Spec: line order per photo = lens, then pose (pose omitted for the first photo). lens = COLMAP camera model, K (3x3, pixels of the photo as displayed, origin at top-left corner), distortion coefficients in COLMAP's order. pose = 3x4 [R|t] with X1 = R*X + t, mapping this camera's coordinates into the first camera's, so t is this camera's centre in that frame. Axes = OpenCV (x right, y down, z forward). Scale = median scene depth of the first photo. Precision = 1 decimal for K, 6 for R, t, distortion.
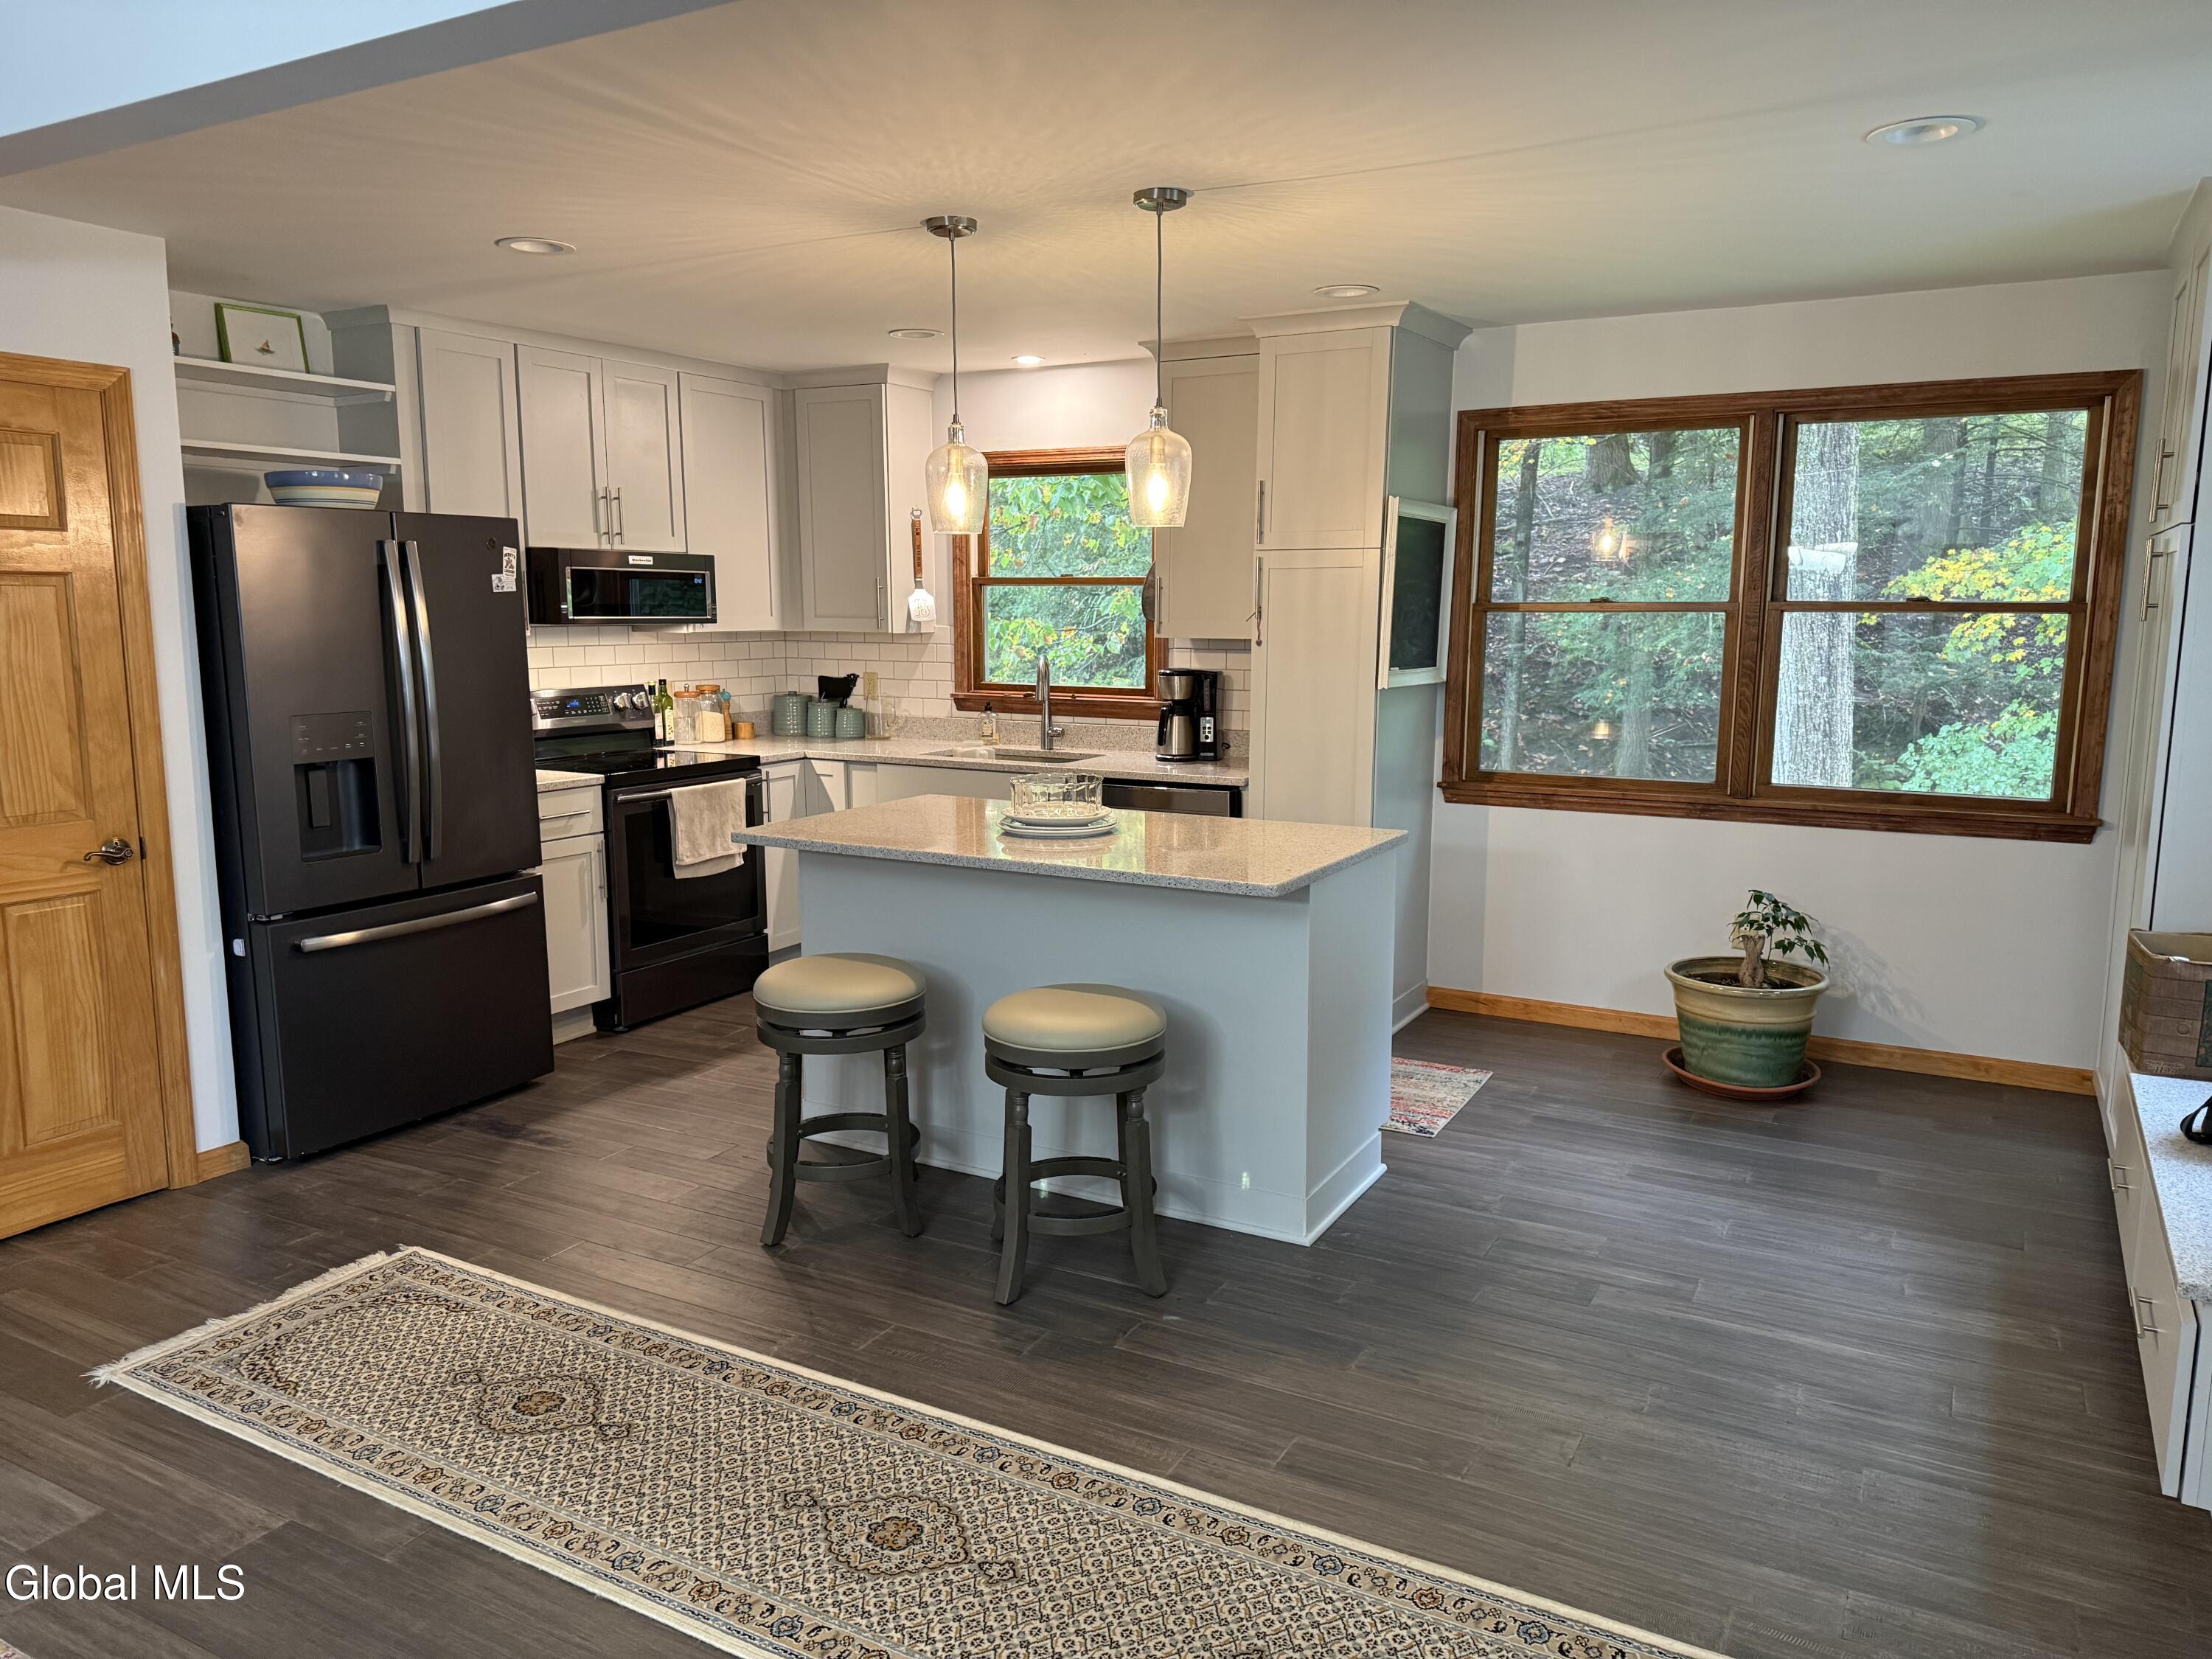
lens RADIAL K [[1543.4, 0, 1098.6], [0, 1543.4, 825.4], [0, 0, 1]] dist [0.074076, -0.109957]
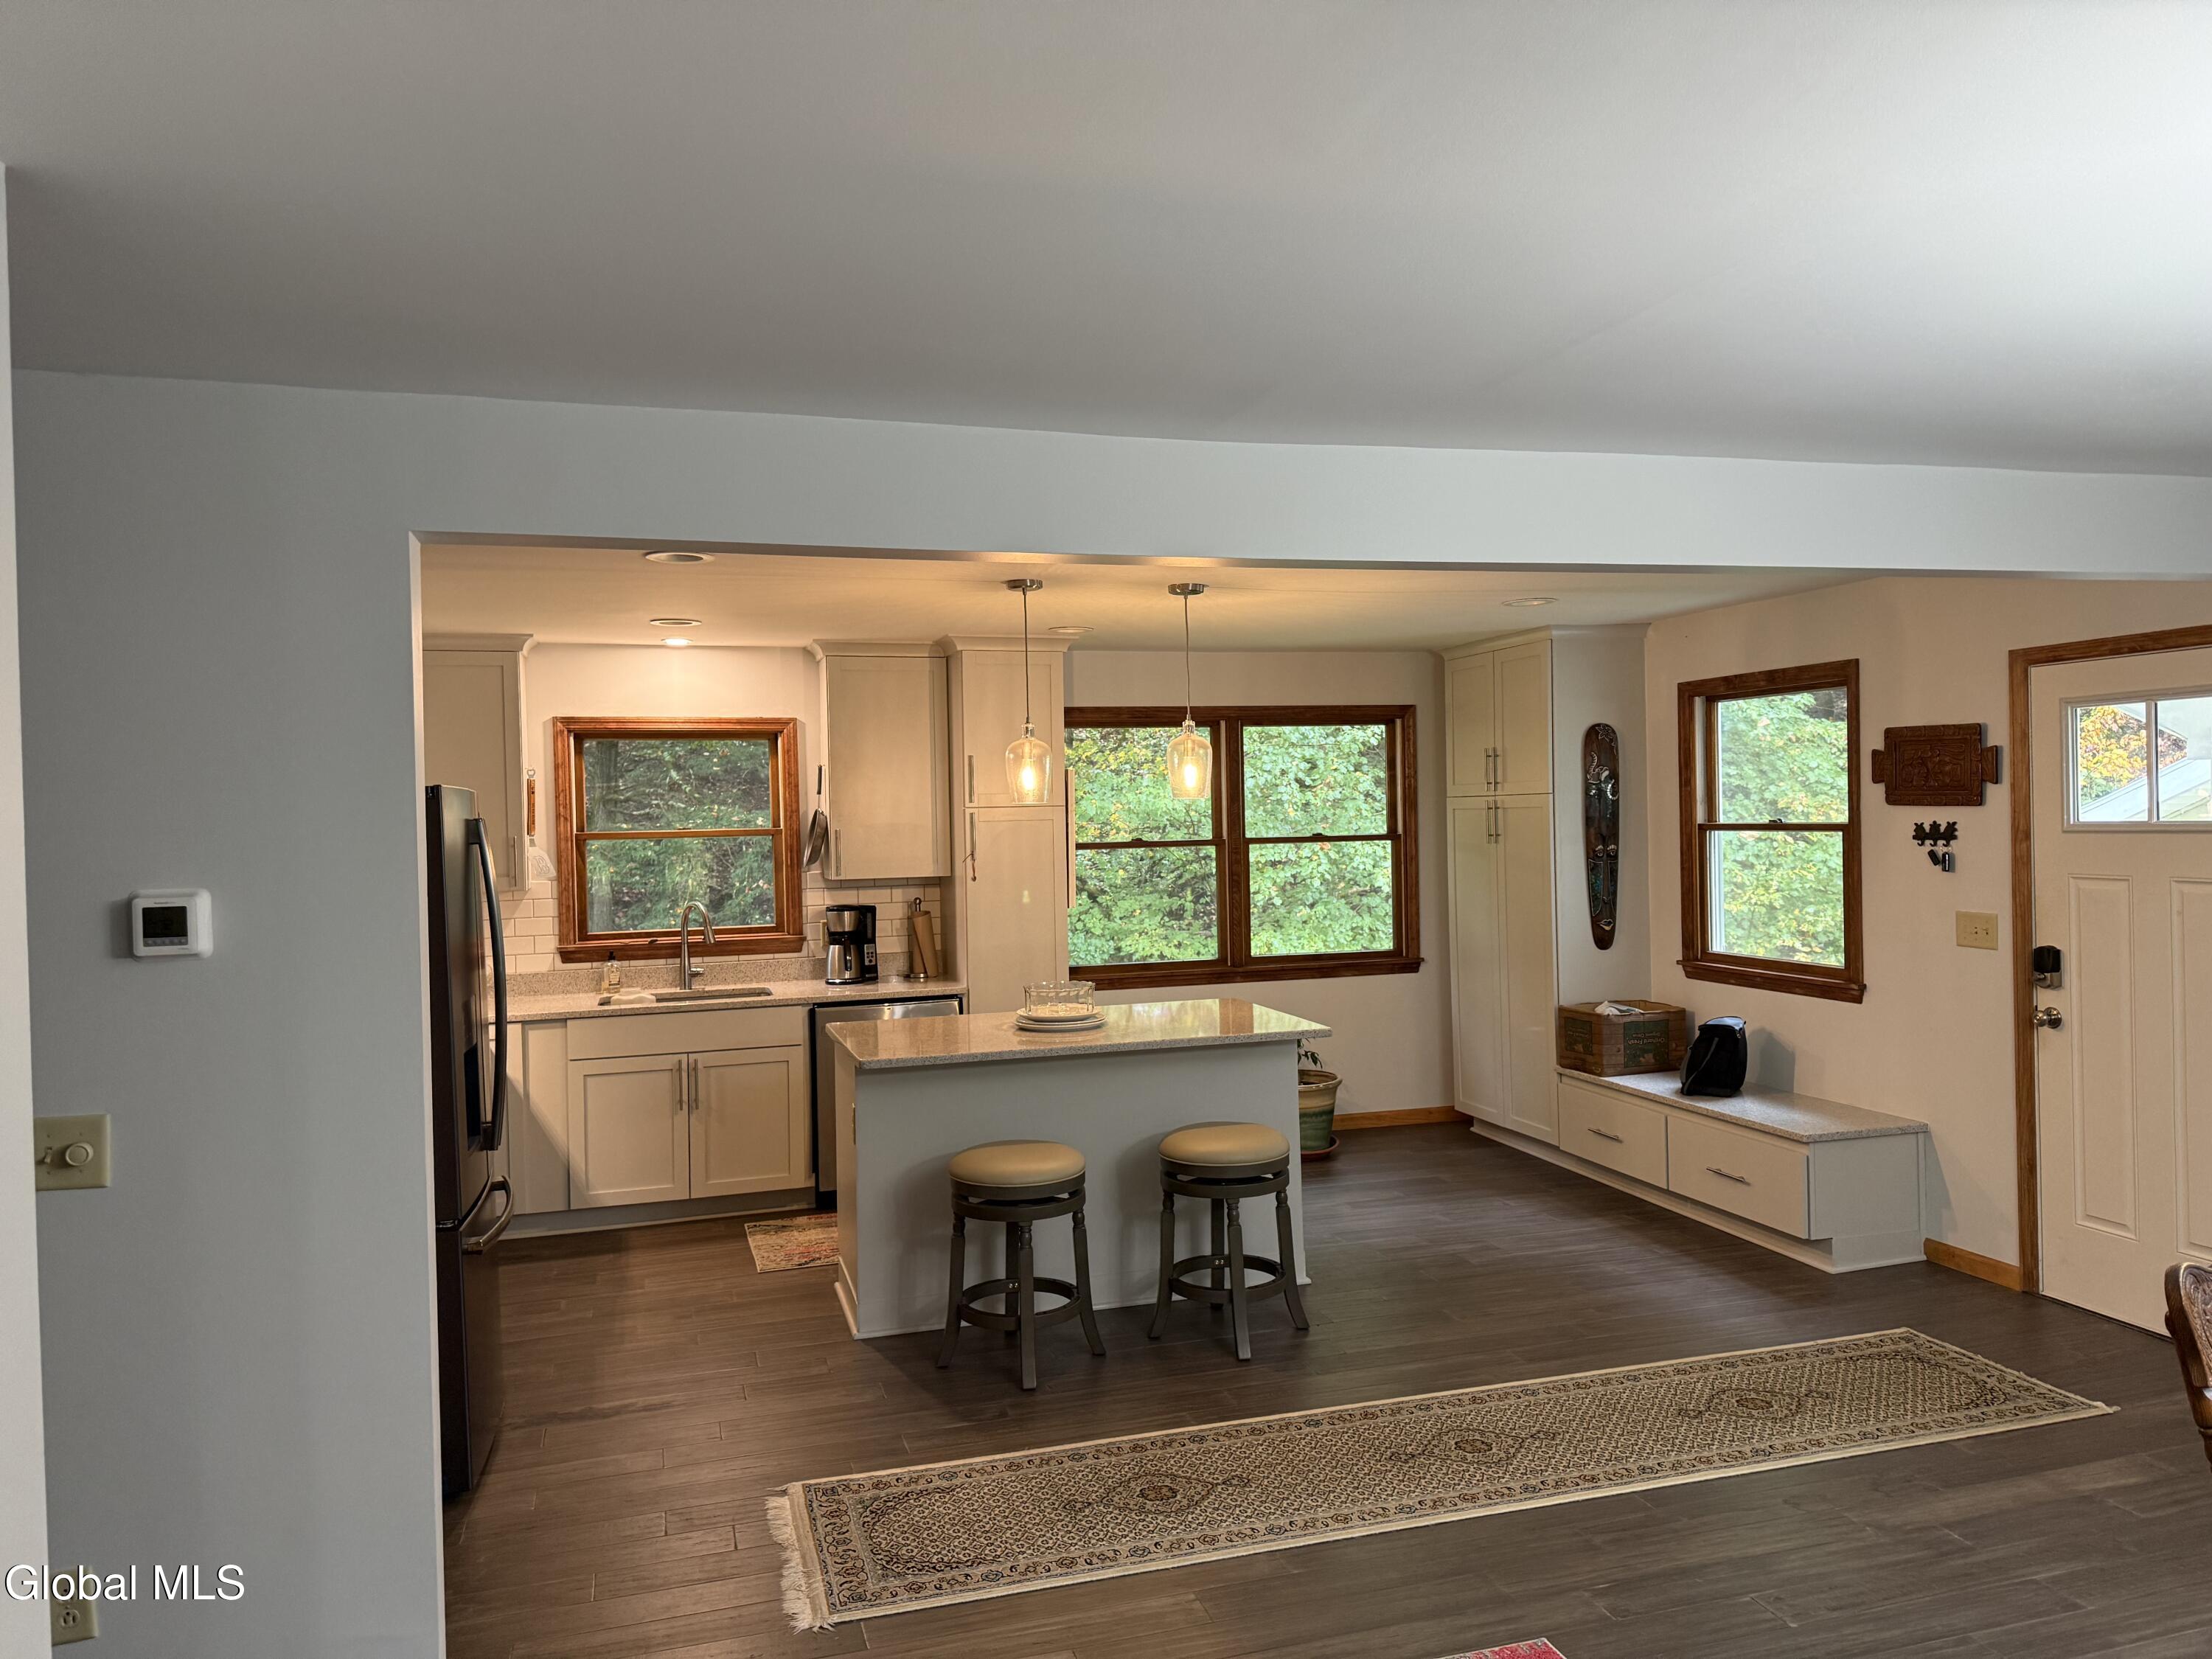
lens RADIAL K [[1543.4, 0, 1098.6], [0, 1543.4, 825.4], [0, 0, 1]] dist [0.074076, -0.109957]
pose [[0.702645, -0.024359, 0.711124, -1.128013], [0.127274, 0.987598, -0.091927, -0.049963], [-0.700065, 0.155100, 0.697031, 0.055619]]
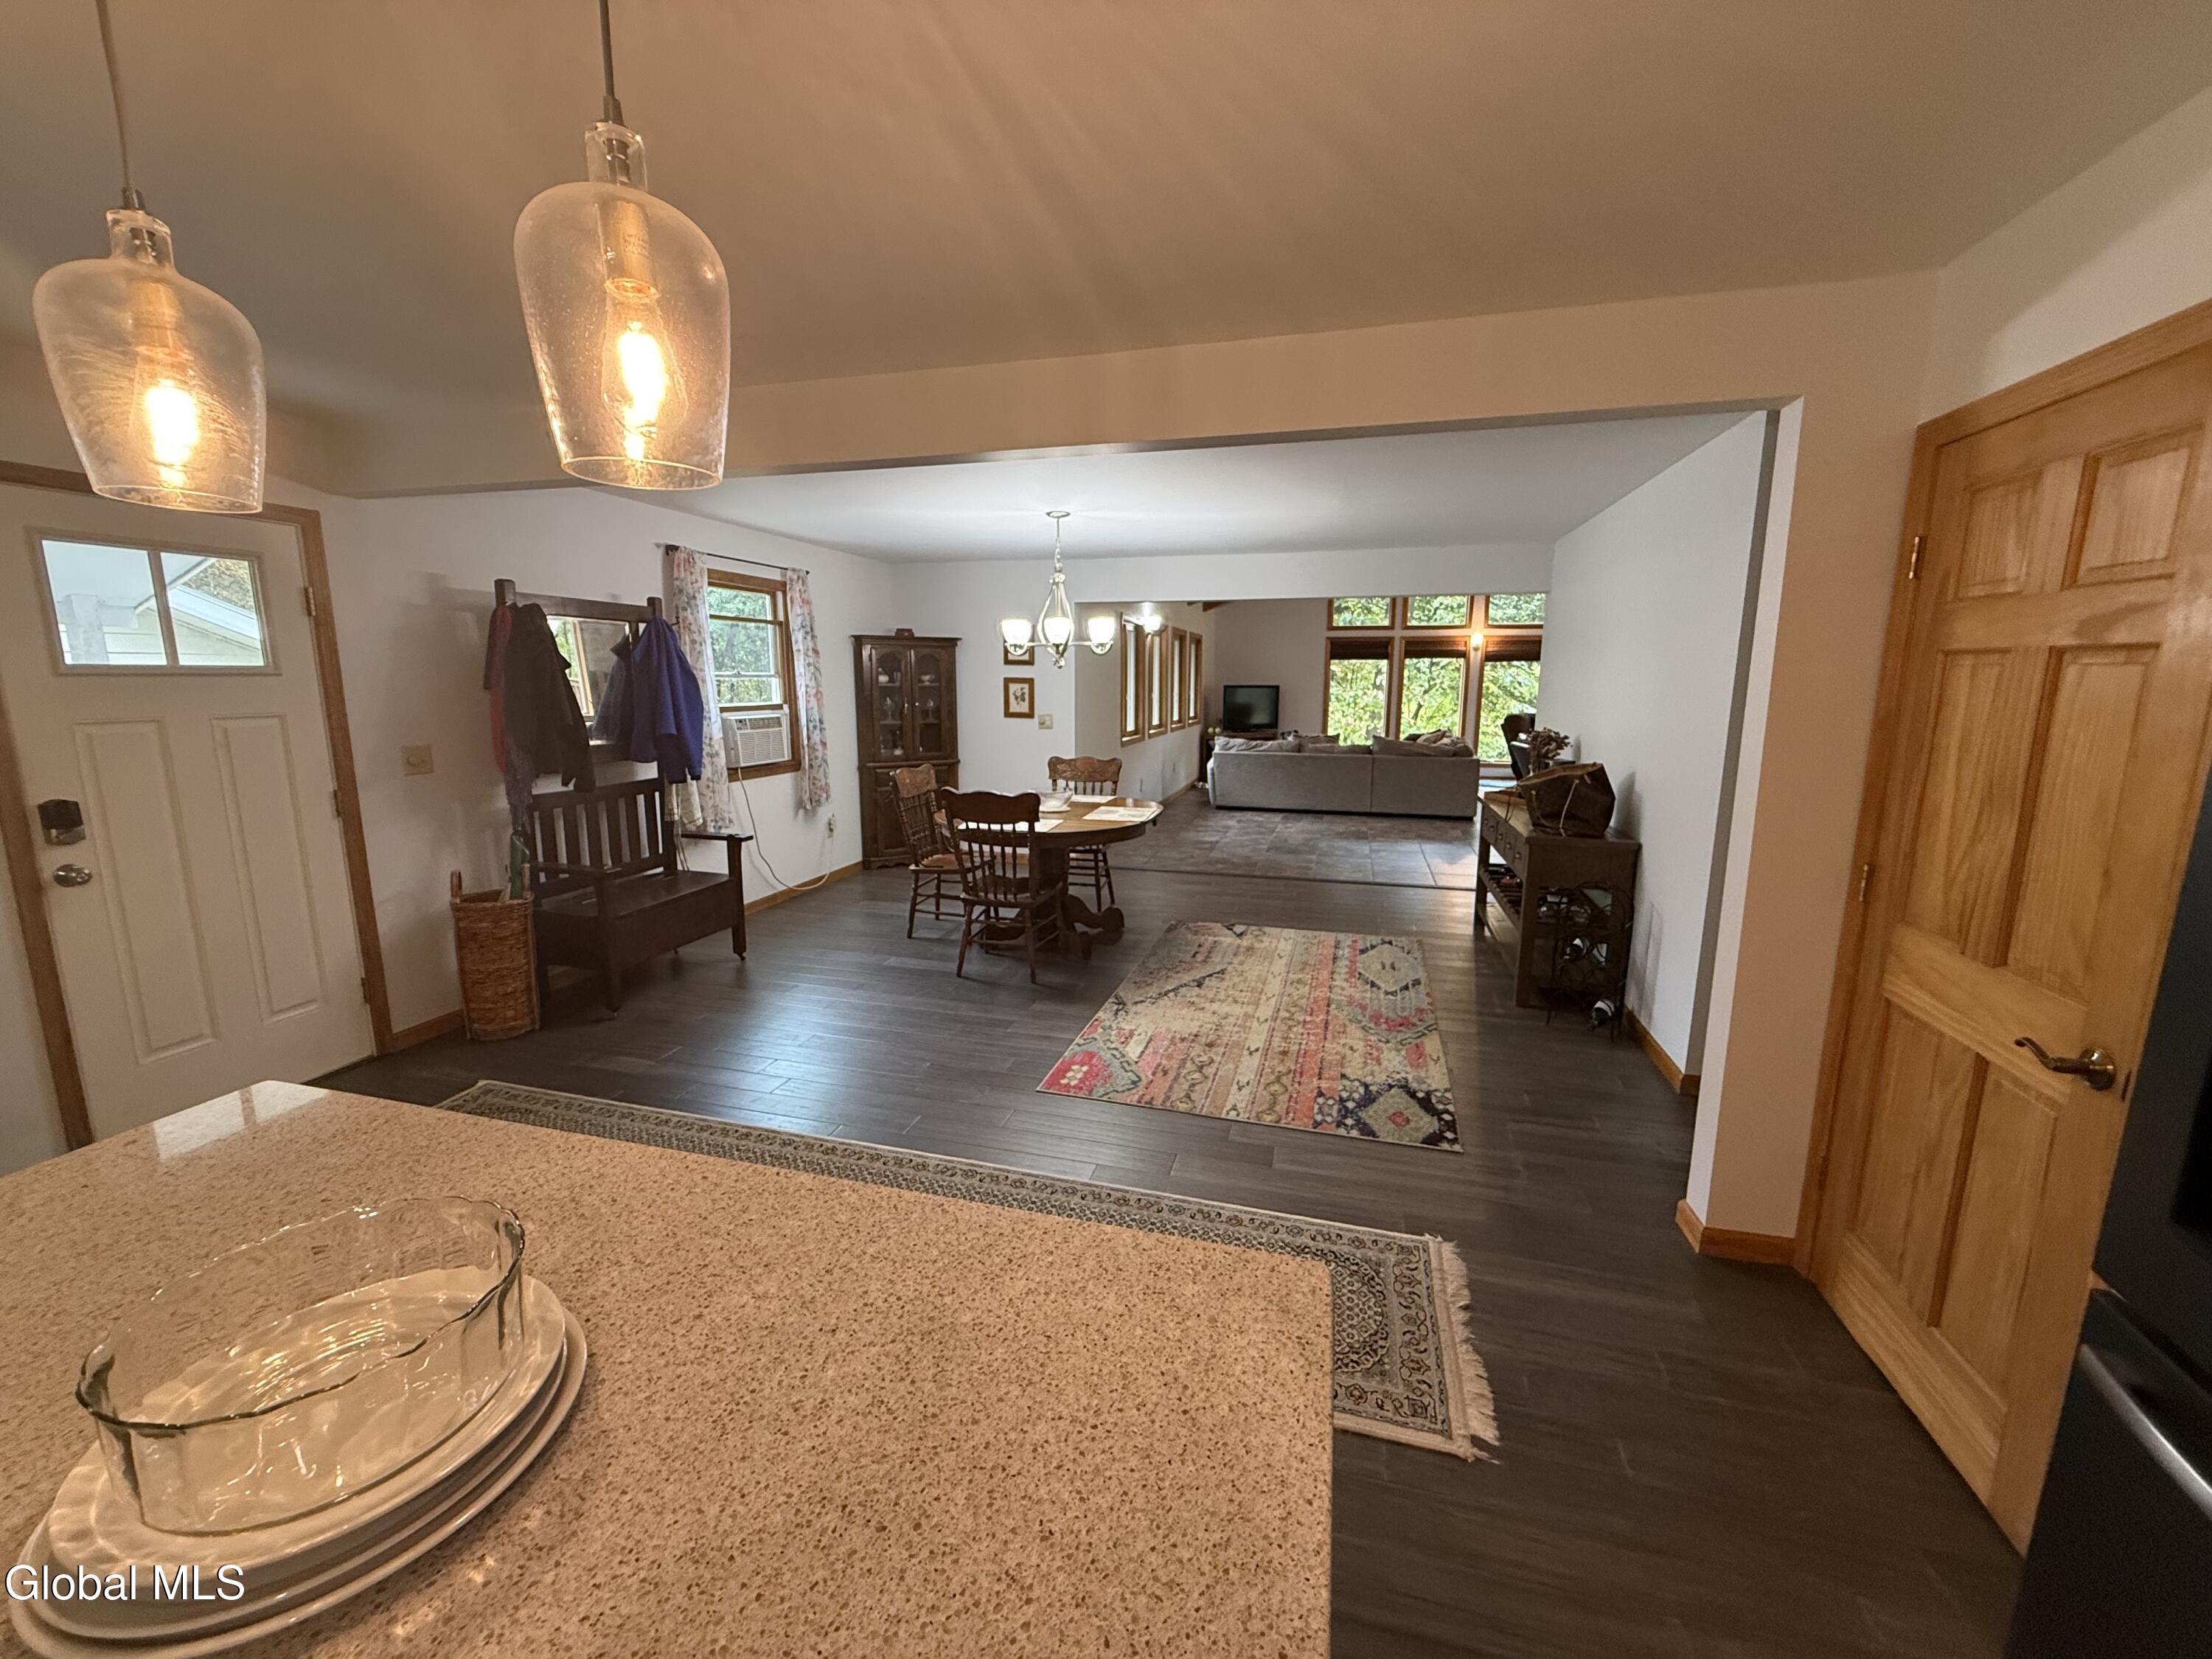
lens RADIAL K [[888.7, 0, 1106.5], [0, 888.7, 828.1], [0, 0, 1]] dist [-0.001026, -0.000023]
pose [[-0.970265, 0.036839, -0.239225, -0.159874], [-0.039156, 0.951443, 0.305325, -0.208603], [0.238856, 0.305613, -0.921710, 1.415352]]
